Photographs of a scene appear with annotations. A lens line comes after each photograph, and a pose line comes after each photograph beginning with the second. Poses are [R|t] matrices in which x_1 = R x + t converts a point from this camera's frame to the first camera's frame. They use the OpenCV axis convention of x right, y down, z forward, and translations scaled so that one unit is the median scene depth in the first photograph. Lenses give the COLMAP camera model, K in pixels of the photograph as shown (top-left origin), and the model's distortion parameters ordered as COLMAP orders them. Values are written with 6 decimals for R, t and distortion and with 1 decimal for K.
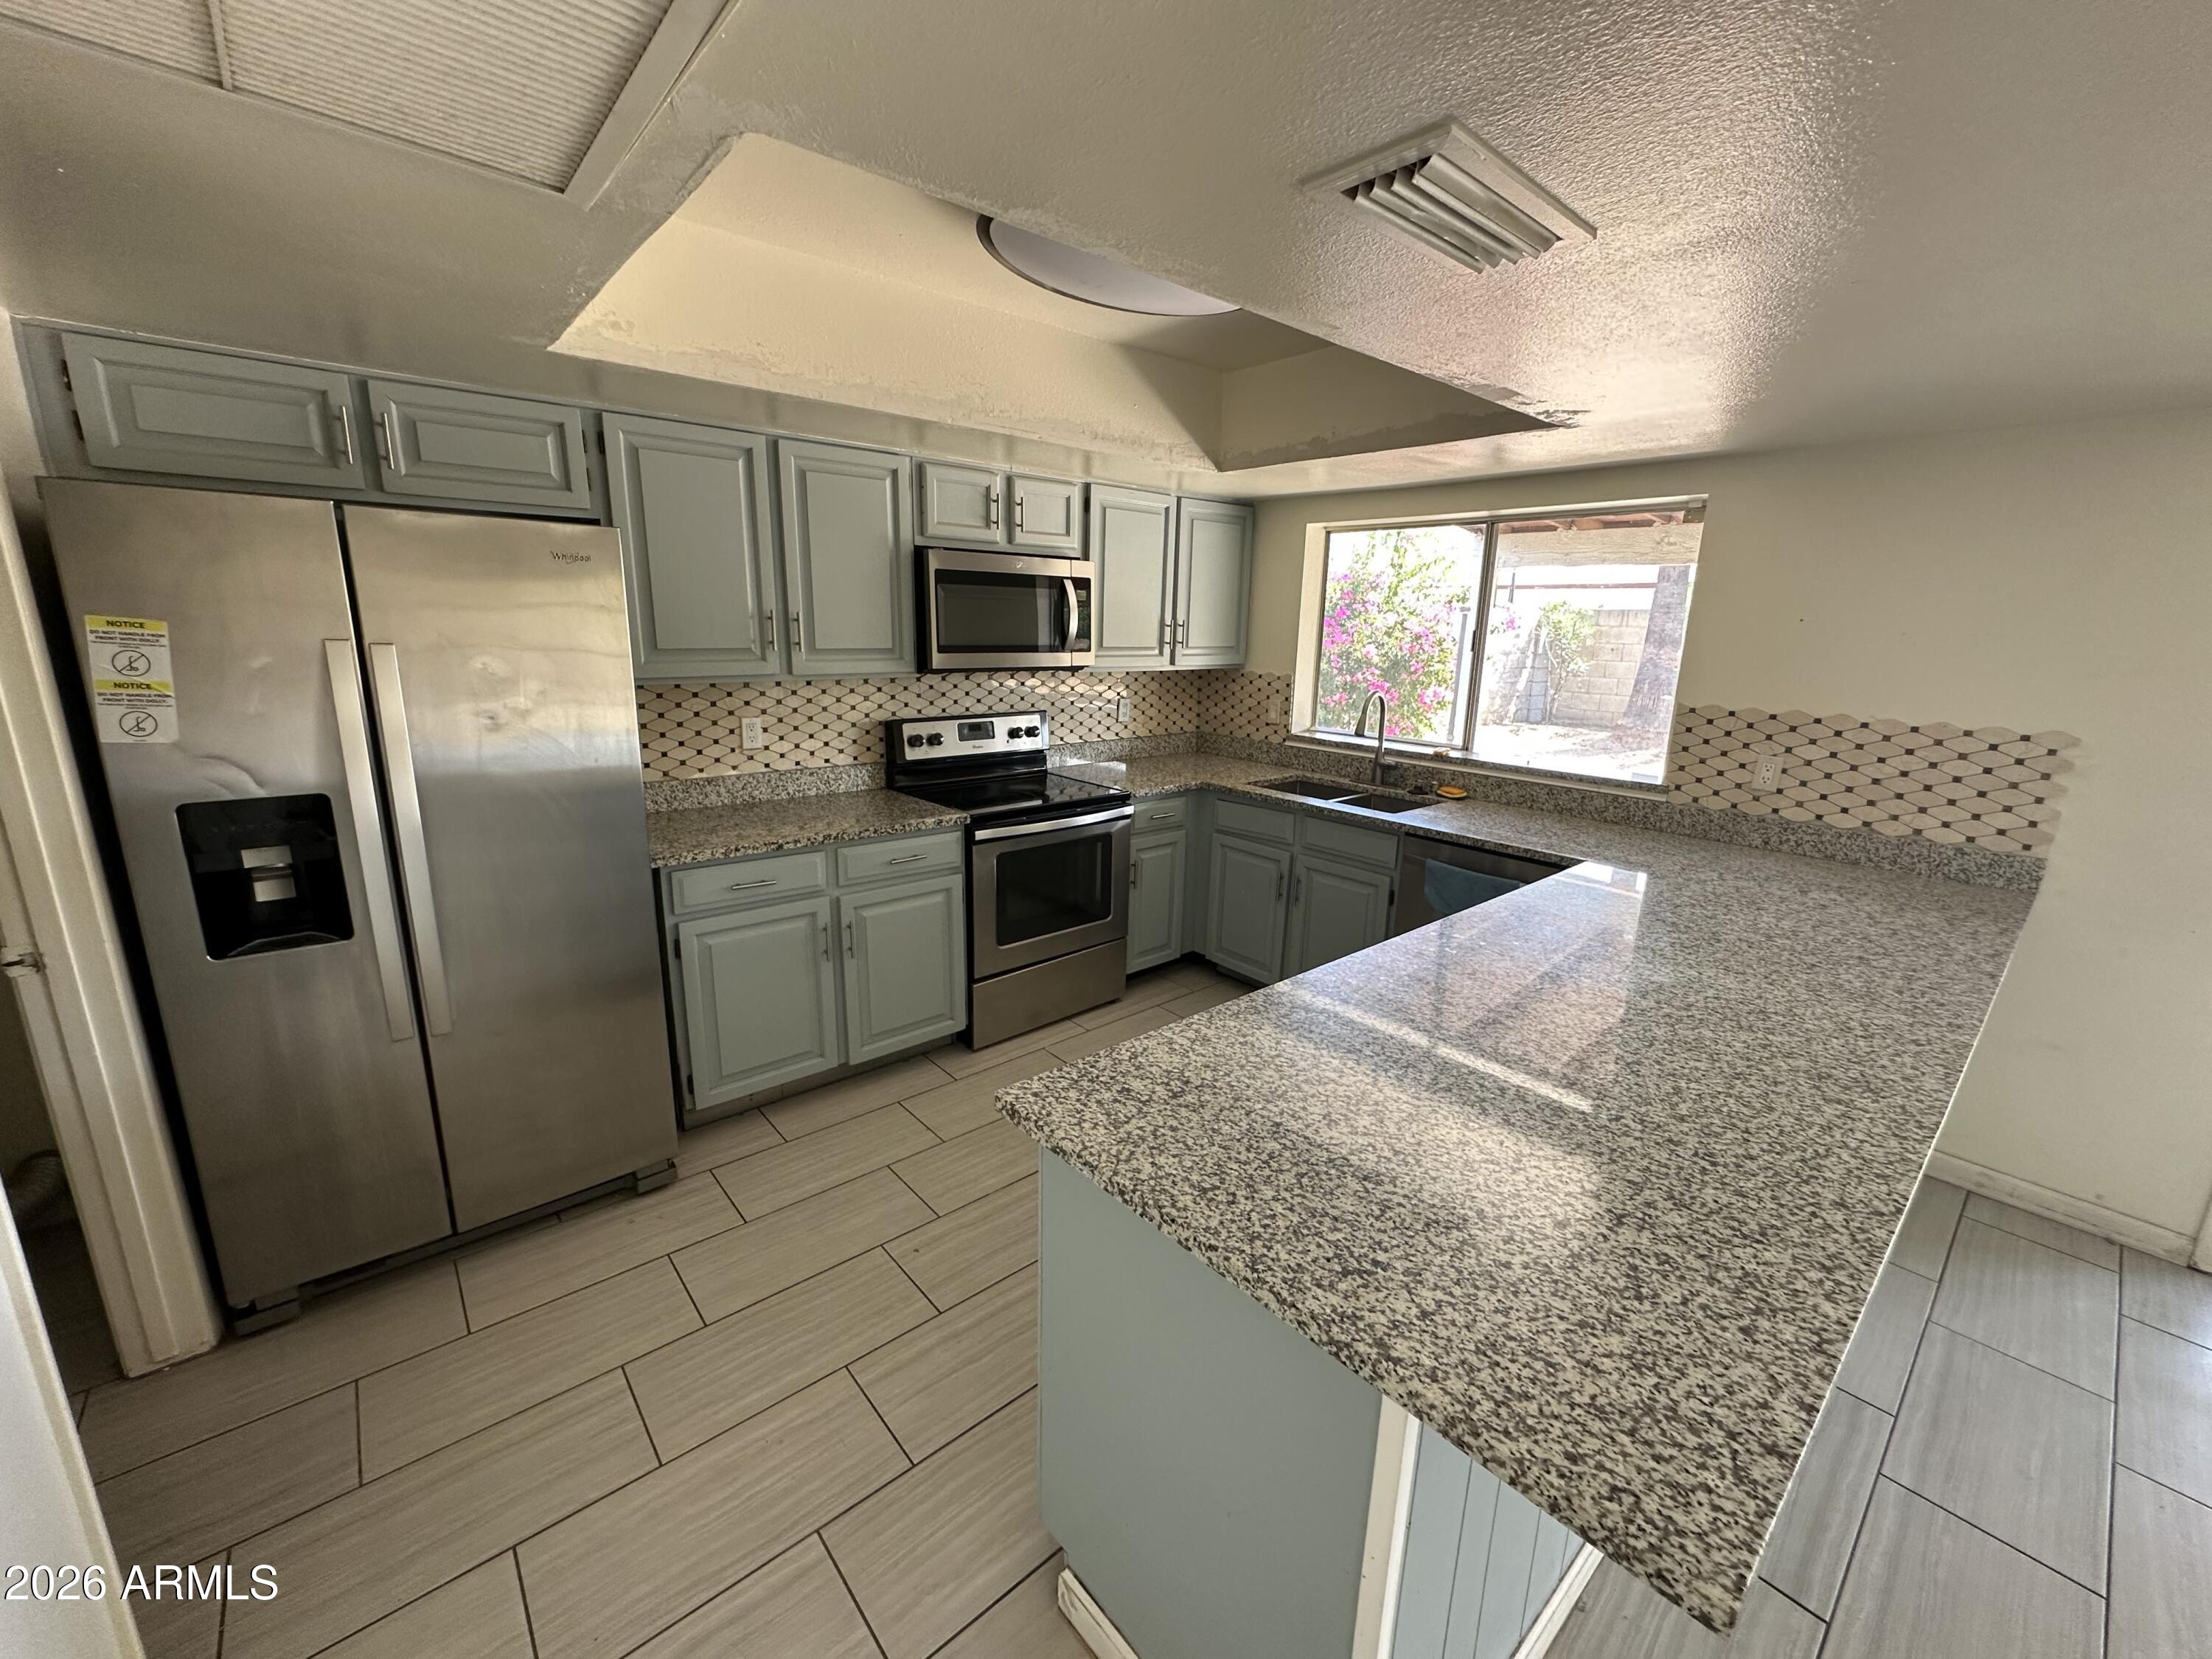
lens RADIAL K [[884.4, 0, 1112.0], [0, 884.4, 826.0], [0, 0, 1]] dist [-0.001961, 0.000825]
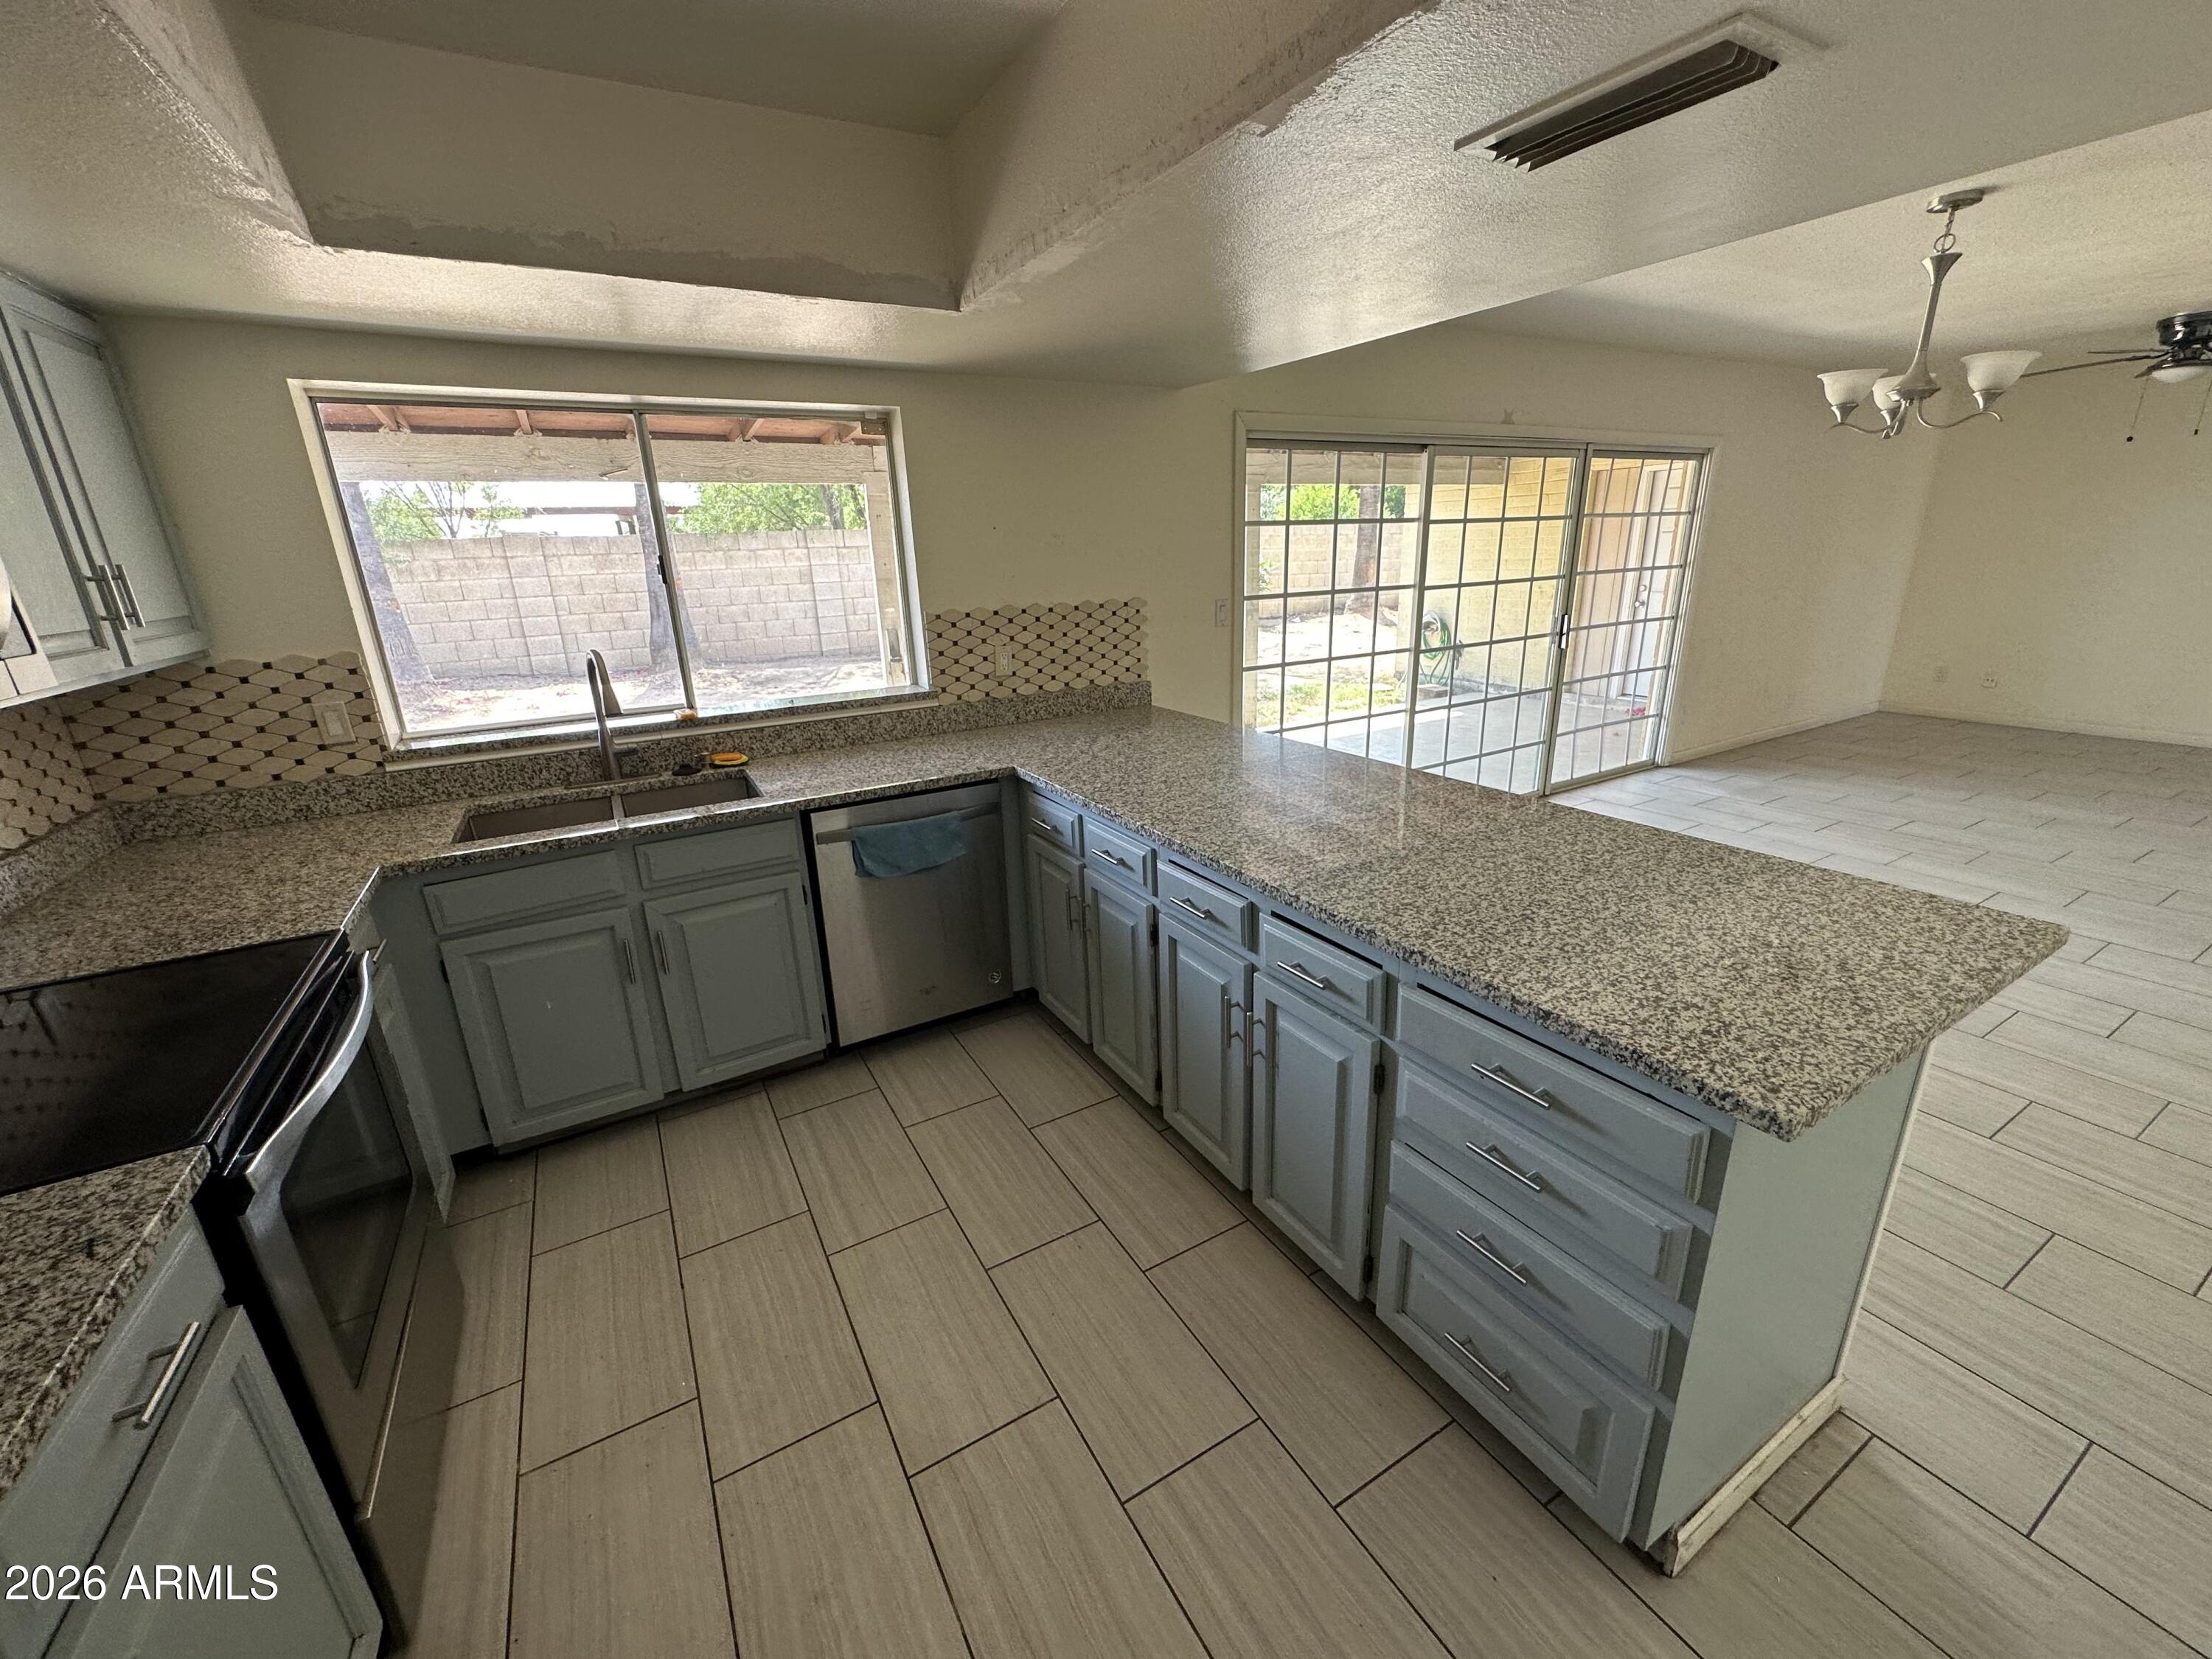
lens RADIAL K [[884.4, 0, 1104.7], [0, 884.4, 827.0], [0, 0, 1]] dist [-0.001961, 0.000825]
pose [[0.193224, -0.327219, 0.924982, -0.387430], [0.259627, 0.926196, 0.273413, -0.136680], [-0.946181, 0.187320, 0.263918, 0.575093]]
